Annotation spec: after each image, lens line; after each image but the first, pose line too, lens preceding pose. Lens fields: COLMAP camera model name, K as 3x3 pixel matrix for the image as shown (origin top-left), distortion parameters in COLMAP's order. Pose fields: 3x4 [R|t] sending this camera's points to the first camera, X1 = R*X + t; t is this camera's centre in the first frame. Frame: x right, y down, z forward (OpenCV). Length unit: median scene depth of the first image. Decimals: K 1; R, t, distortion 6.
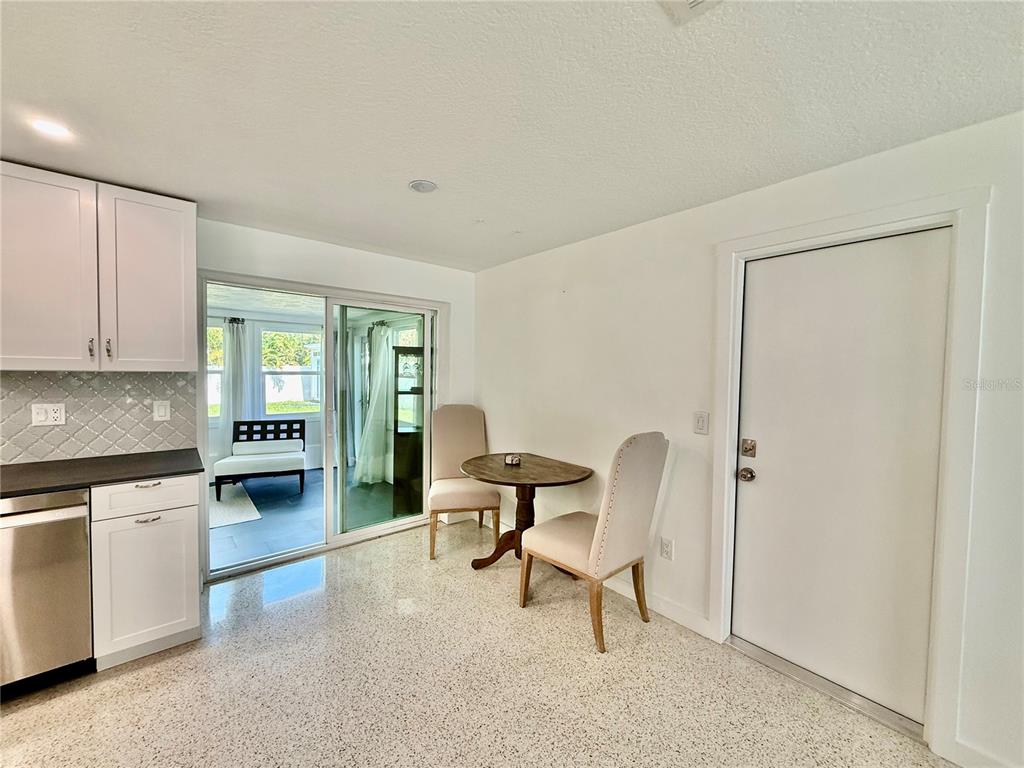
lens RADIAL K [[408.1, 0, 509.4], [0, 408.1, 384.3], [0, 0, 1]] dist [0.001117, 0.000311]
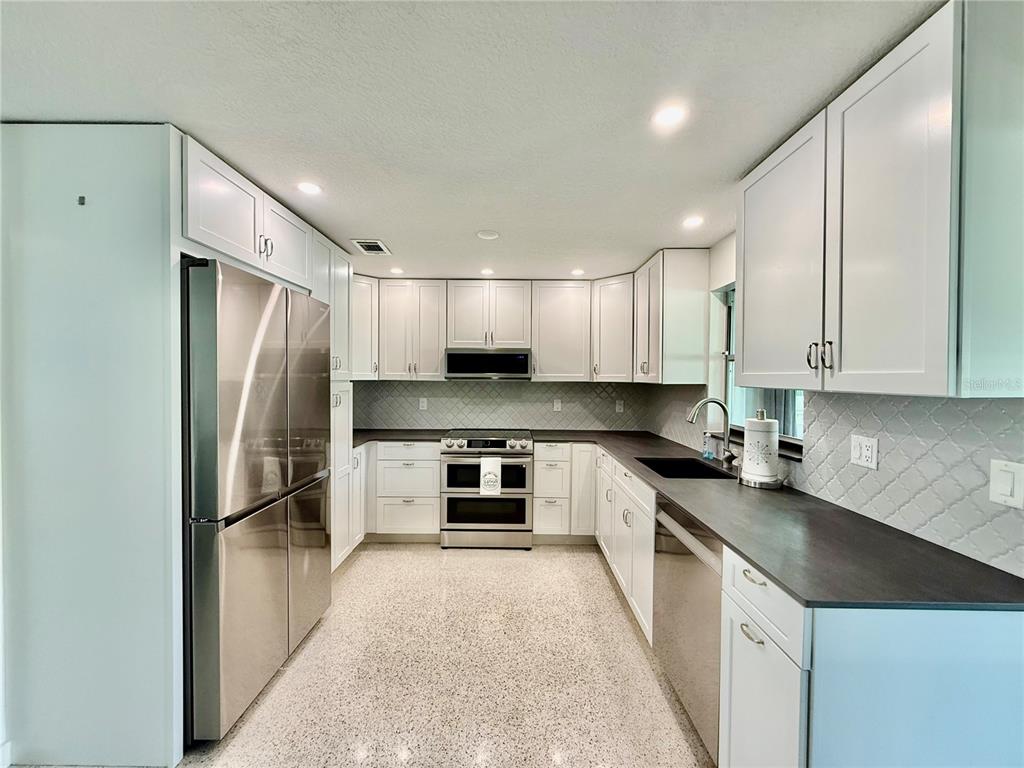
lens RADIAL K [[408.1, 0, 509.4], [0, 408.1, 384.3], [0, 0, 1]] dist [0.001117, 0.000311]
pose [[-0.651644, -0.010340, -0.758454, -0.085074], [-0.048487, 0.998430, 0.028047, -0.018872], [0.756974, 0.055051, -0.651122, 0.523986]]
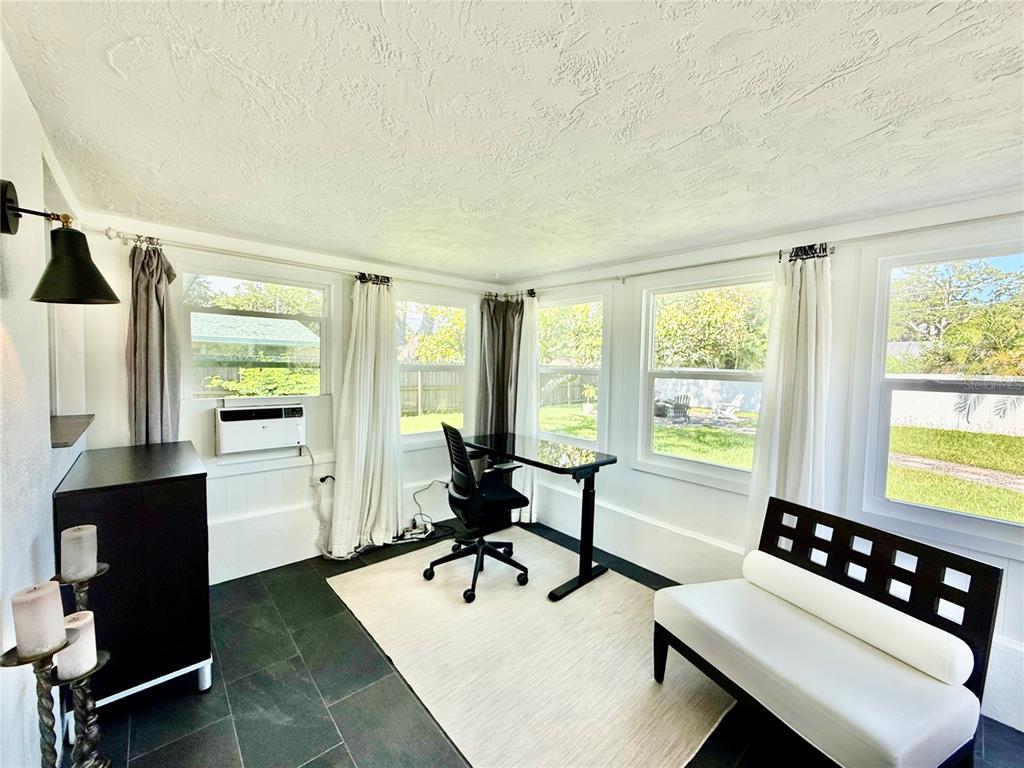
lens RADIAL K [[410.8, 0, 509.2], [0, 410.8, 383.4], [0, 0, 1]] dist [-0.000955, -0.000185]
pose [[0.017329, 0.033337, -0.999294, -0.338742], [-0.062019, 0.997555, 0.032203, -0.026872], [0.997924, 0.061417, 0.019355, 0.912833]]
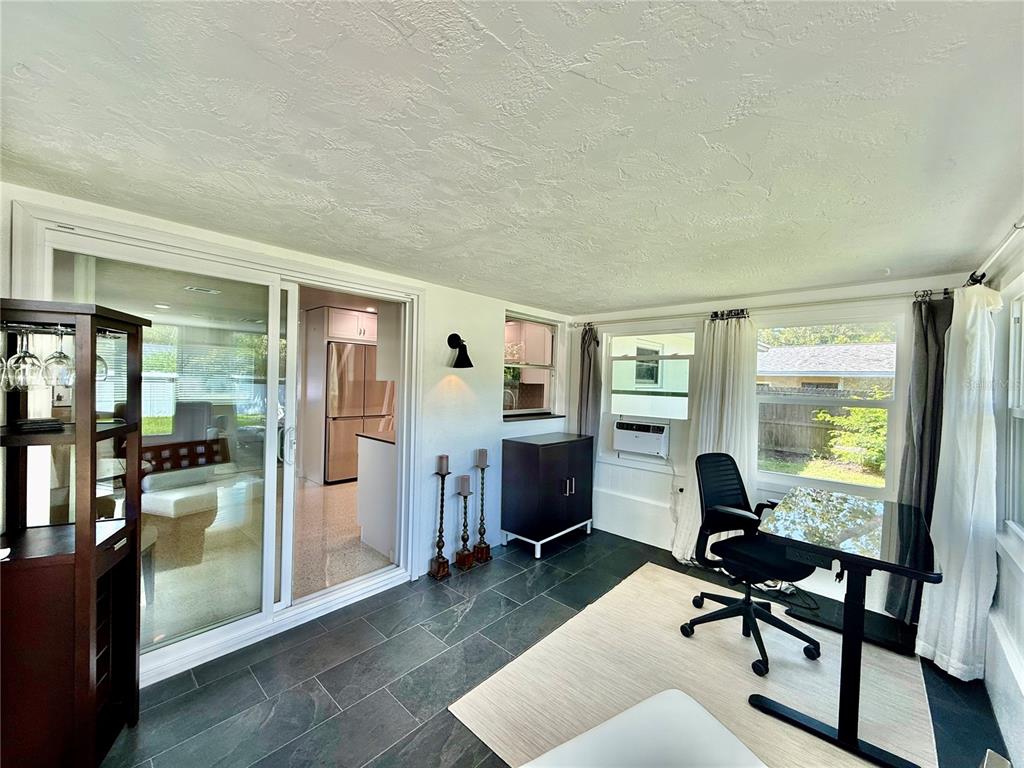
lens RADIAL K [[408.1, 0, 509.4], [0, 408.1, 384.3], [0, 0, 1]] dist [0.001117, 0.000311]
pose [[-0.991527, -0.039990, -0.123589, -0.597560], [-0.045771, 0.997970, 0.044291, -0.059345], [0.121567, 0.049573, -0.991345, 1.428683]]
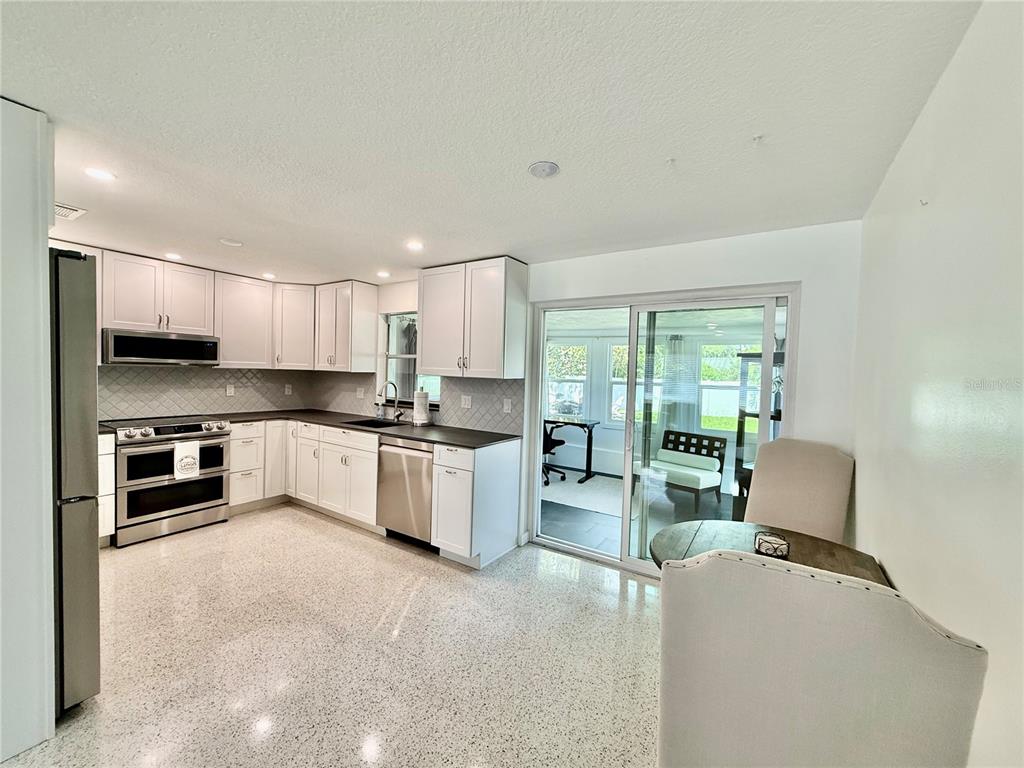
lens RADIAL K [[408.1, 0, 509.4], [0, 408.1, 384.3], [0, 0, 1]] dist [0.001117, 0.000311]
pose [[0.288433, 0.020810, -0.957274, 0.313891], [-0.062908, 0.998016, 0.002741, -0.009600], [0.955431, 0.059429, 0.289170, 0.353579]]
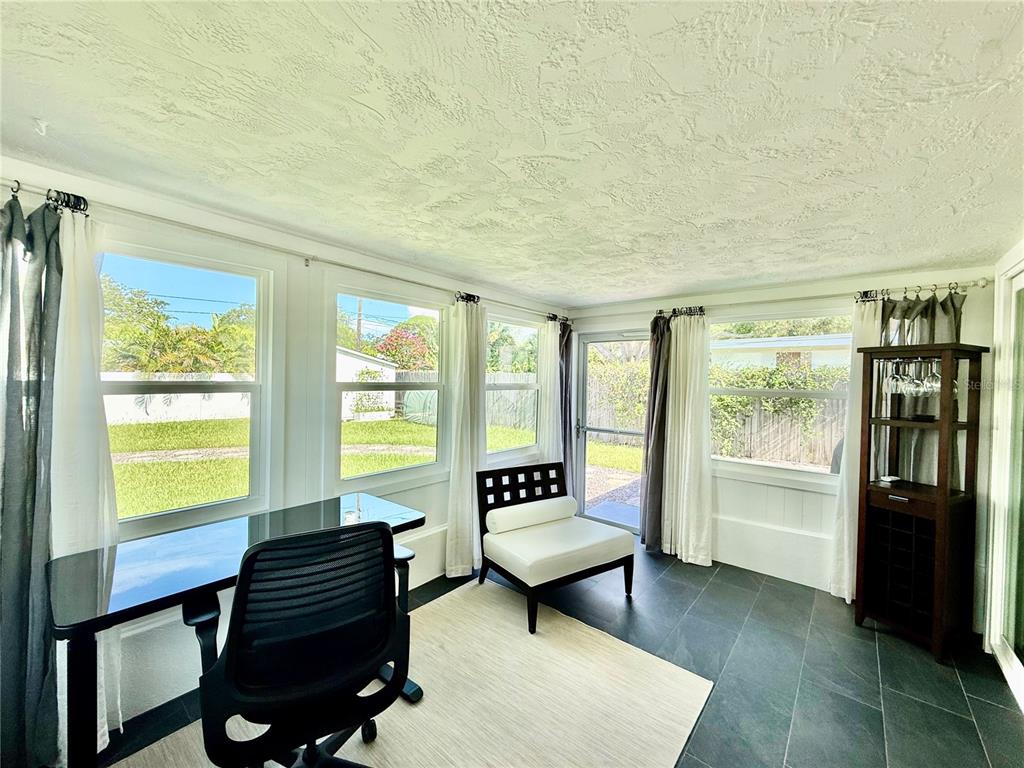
lens RADIAL K [[408.1, 0, 509.4], [0, 408.1, 384.3], [0, 0, 1]] dist [0.001117, 0.000311]
pose [[0.985566, 0.000674, 0.169288, -0.922638], [0.003093, 0.999753, -0.021987, -0.025627], [-0.169261, 0.022193, 0.985321, 0.535969]]
